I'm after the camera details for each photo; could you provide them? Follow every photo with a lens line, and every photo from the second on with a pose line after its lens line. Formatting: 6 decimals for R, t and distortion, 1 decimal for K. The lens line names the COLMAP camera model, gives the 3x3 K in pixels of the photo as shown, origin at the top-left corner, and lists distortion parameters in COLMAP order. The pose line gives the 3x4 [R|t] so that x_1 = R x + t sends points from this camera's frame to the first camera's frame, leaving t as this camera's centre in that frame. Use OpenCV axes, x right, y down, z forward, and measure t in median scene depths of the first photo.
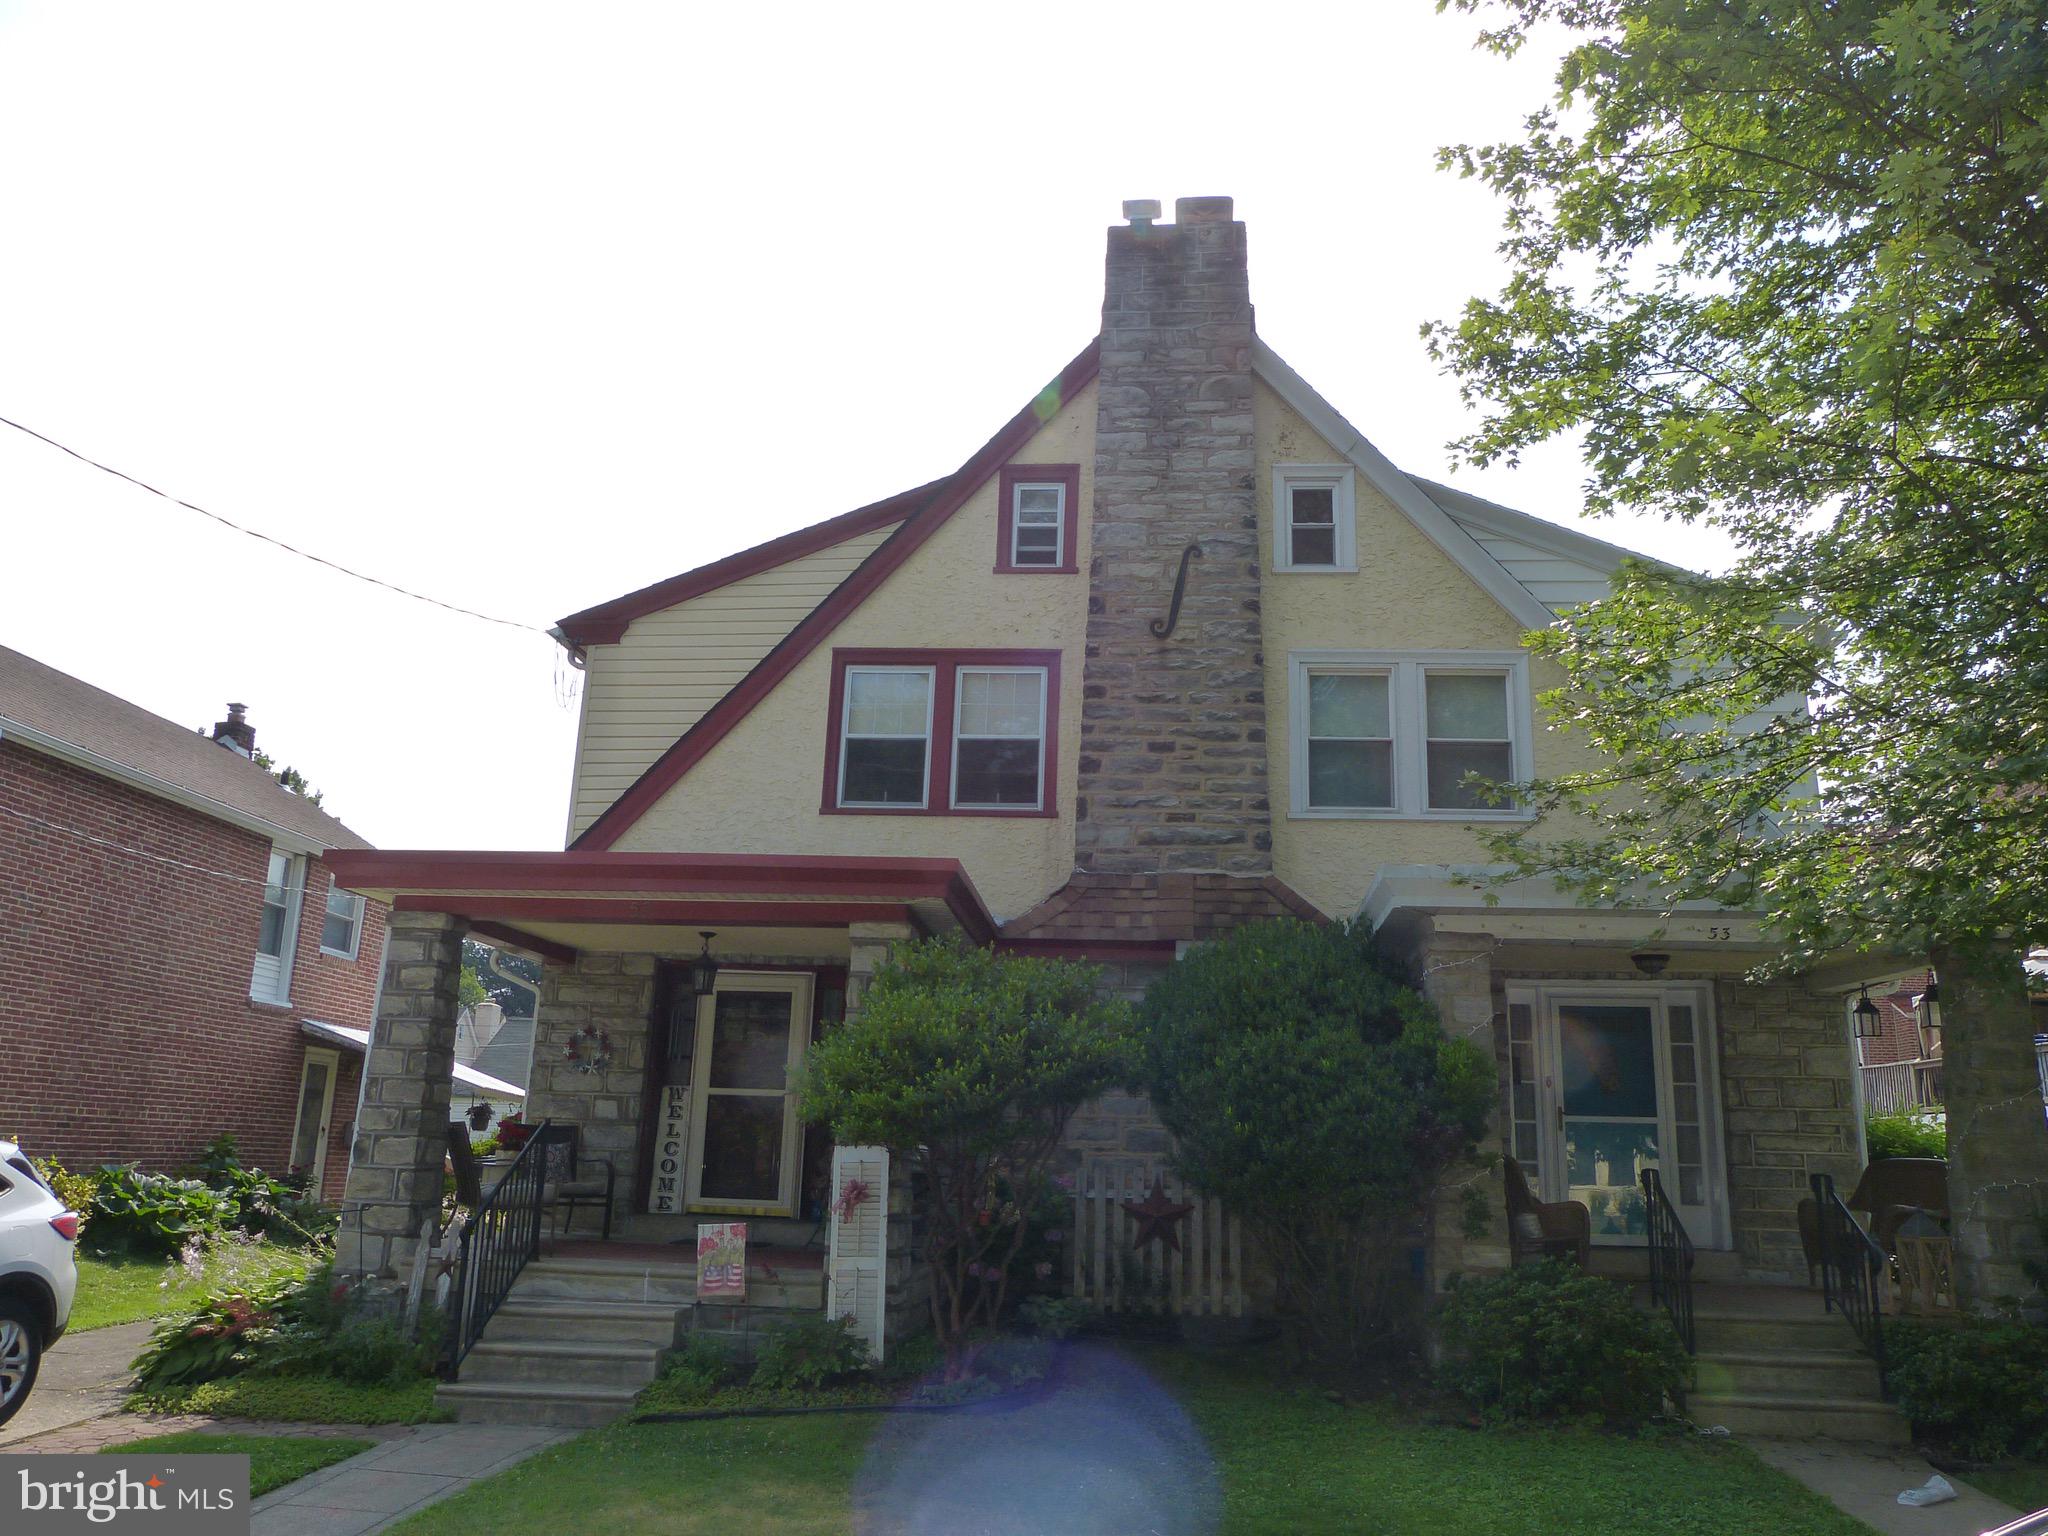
lens RADIAL K [[1530.5, 0, 1029.1], [0, 1530.5, 771.0], [0, 0, 1]] dist [-0.039664, 0.033676]
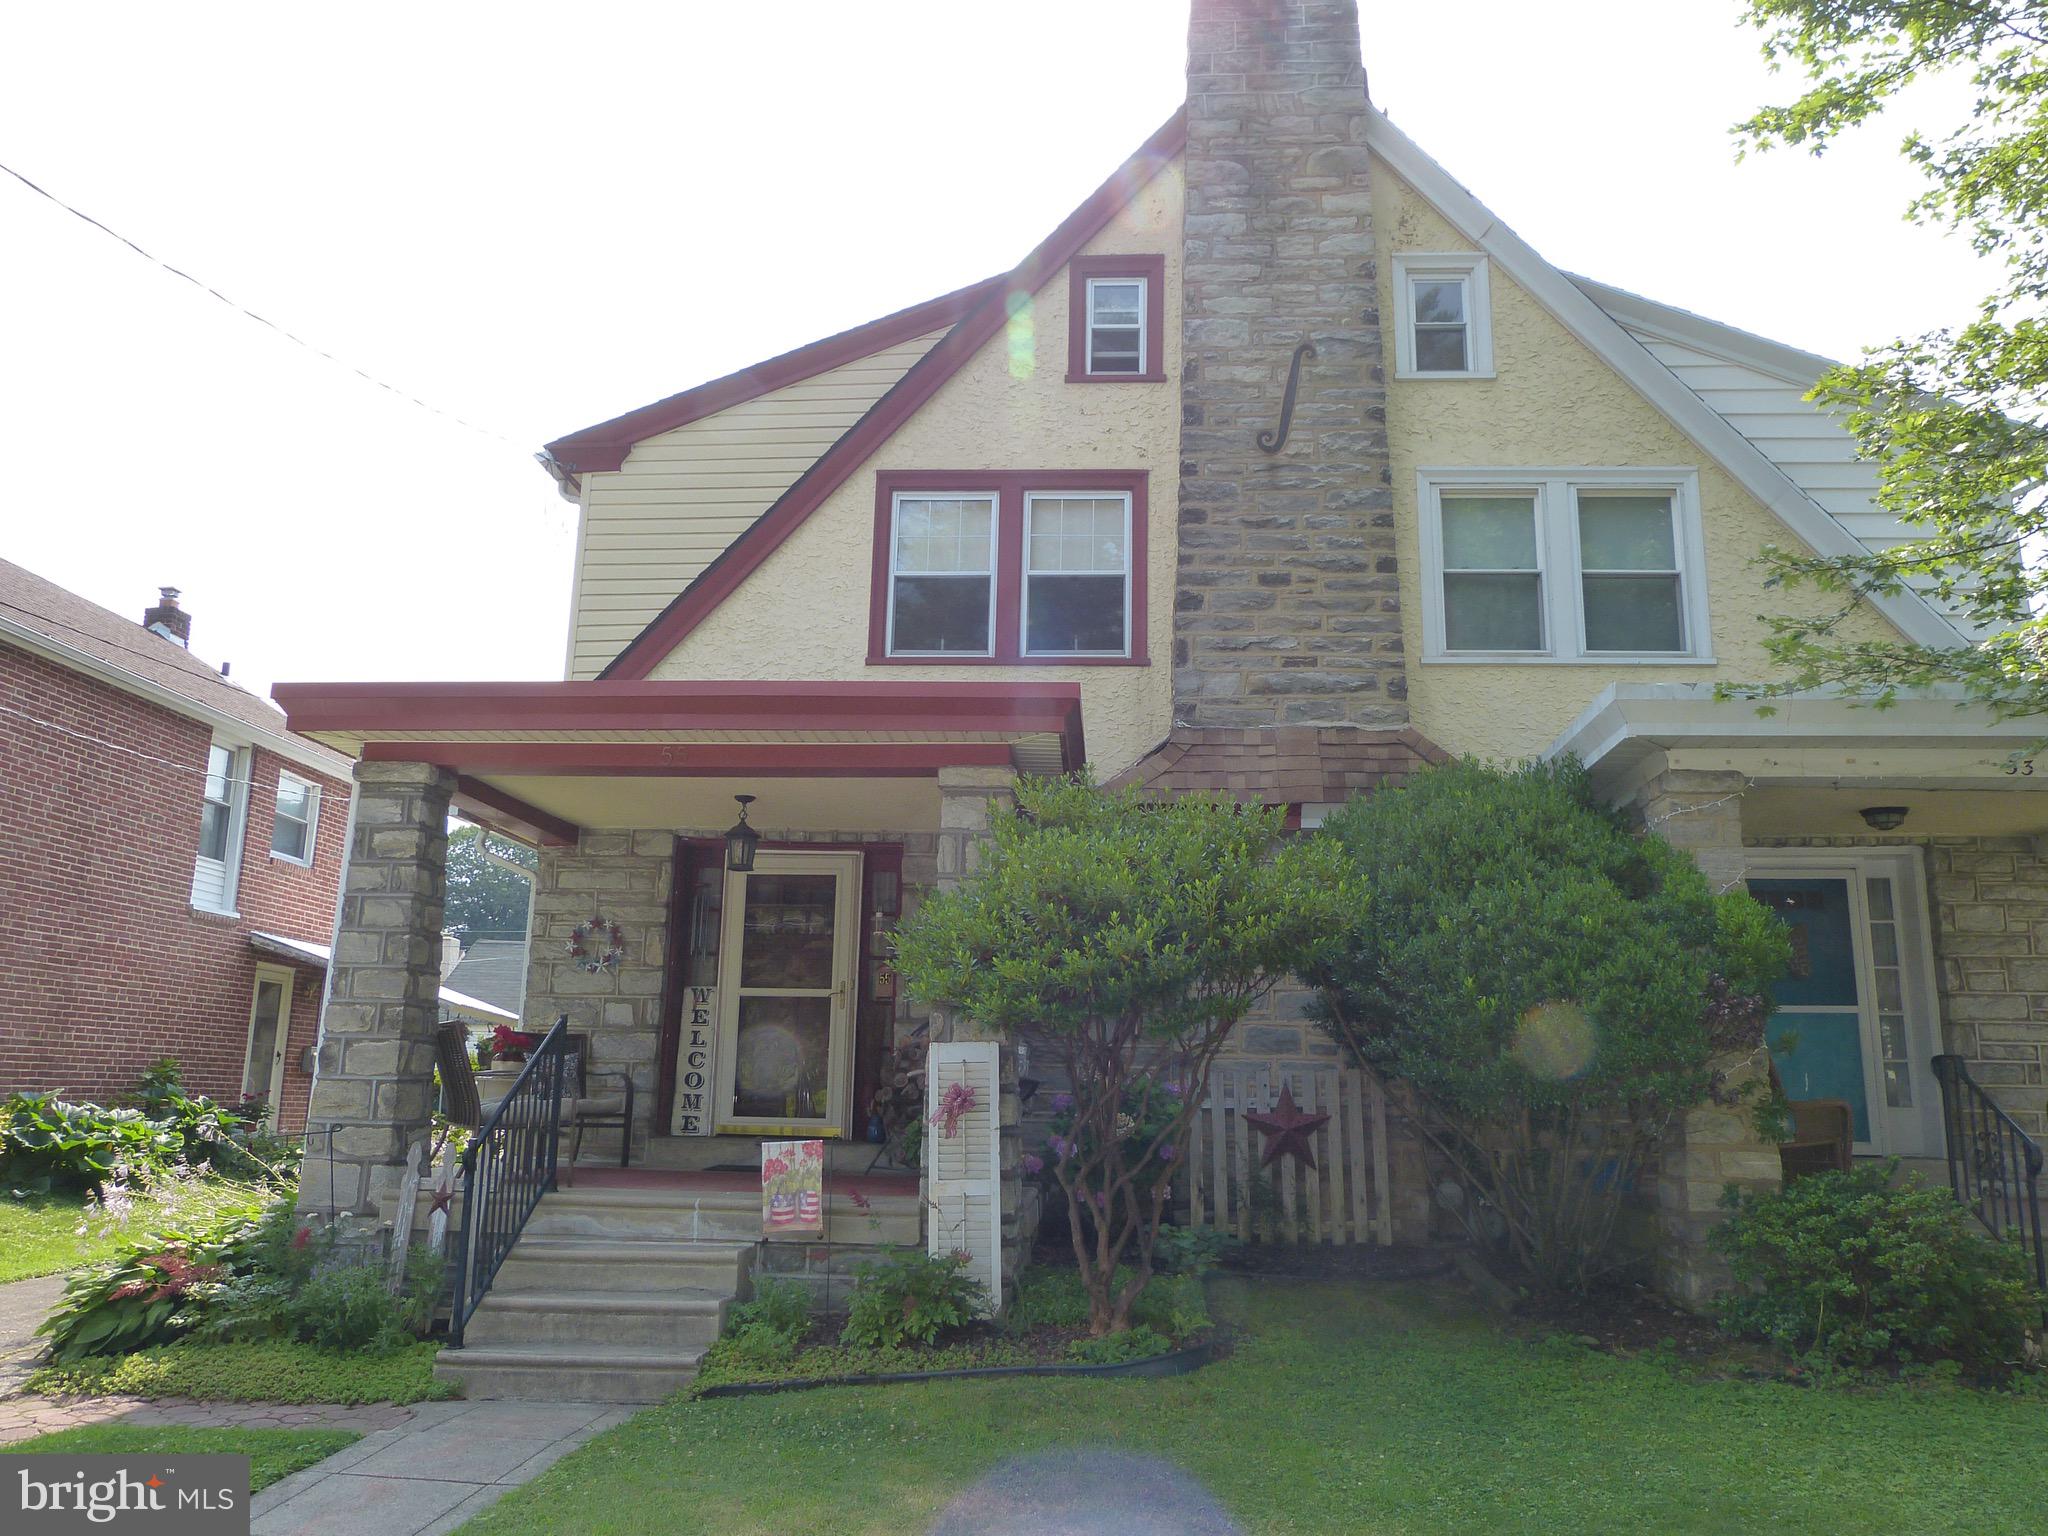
lens RADIAL K [[1530.5, 0, 1028.7], [0, 1530.5, 765.3], [0, 0, 1]] dist [-0.039664, 0.033676]
pose [[0.999561, -0.007880, 0.028569, -0.074145], [0.006777, 0.999236, 0.038491, 0.053518], [-0.028851, -0.038281, 0.998850, 0.156874]]
